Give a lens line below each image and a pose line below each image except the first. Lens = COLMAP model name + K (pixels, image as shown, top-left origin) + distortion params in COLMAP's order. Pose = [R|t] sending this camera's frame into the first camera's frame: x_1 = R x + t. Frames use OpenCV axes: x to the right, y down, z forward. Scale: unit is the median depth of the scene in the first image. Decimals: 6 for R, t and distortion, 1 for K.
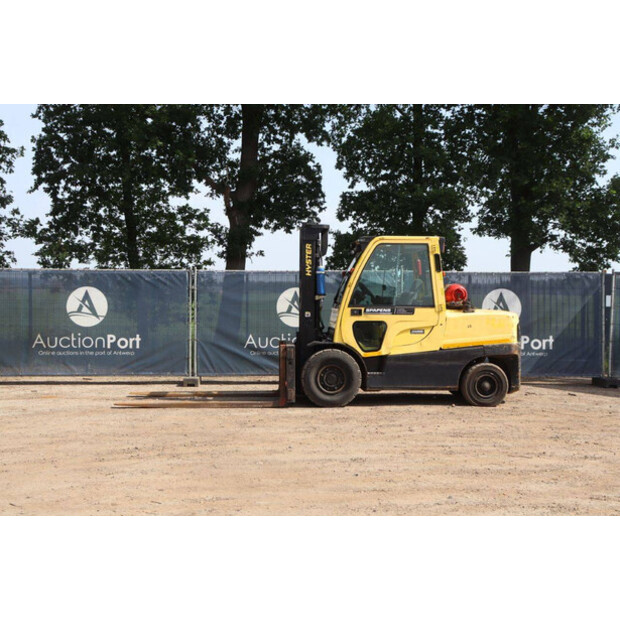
lens RADIAL K [[829.4, 0, 310.0], [0, 829.4, 310.0], [0, 0, 1]] dist [0.039063, 0.123908]
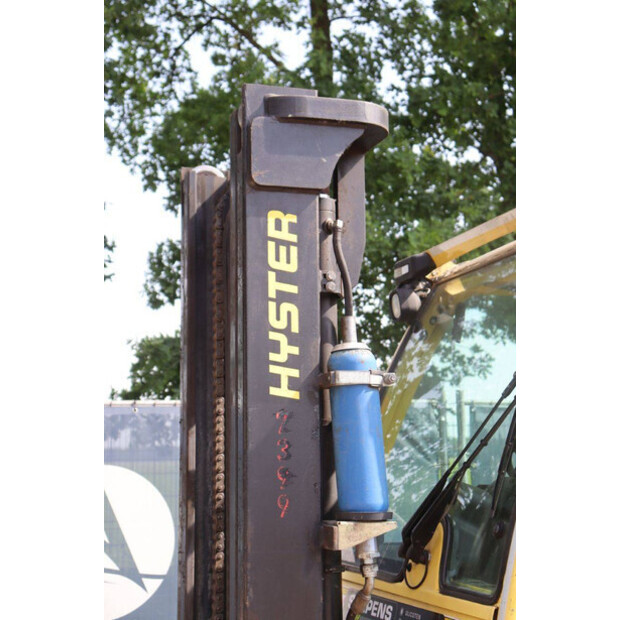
lens RADIAL K [[1104.8, 0, 310.0], [0, 1104.8, 310.0], [0, 0, 1]] dist [0.478936, 0.035097]
pose [[0.969219, 0.012940, 0.245860, -0.042026], [0.025018, 0.988273, -0.150636, -0.020570], [-0.244926, 0.152150, 0.957529, 0.637065]]
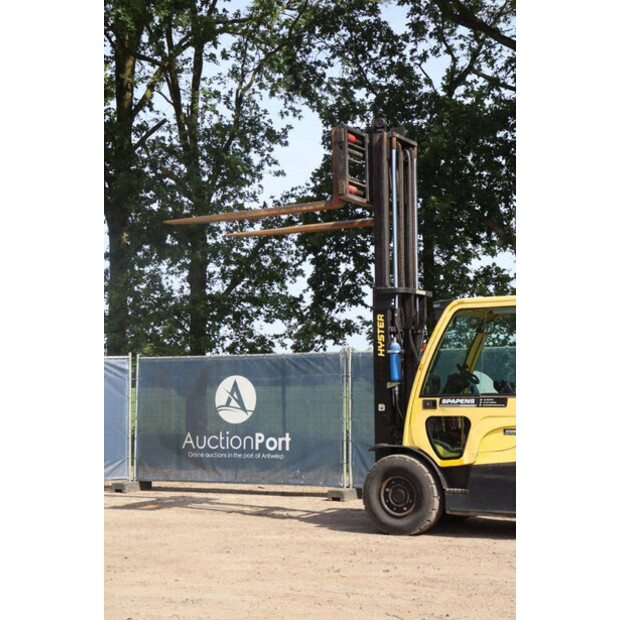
lens RADIAL K [[1086.4, 0, 310.0], [0, 1086.4, 310.0], [0, 0, 1]] dist [0.169249, 0.051667]
pose [[0.849959, -0.053684, -0.524107, 0.378126], [0.009494, 0.996194, -0.086643, 0.001793], [0.526764, 0.068667, 0.847233, 0.099865]]
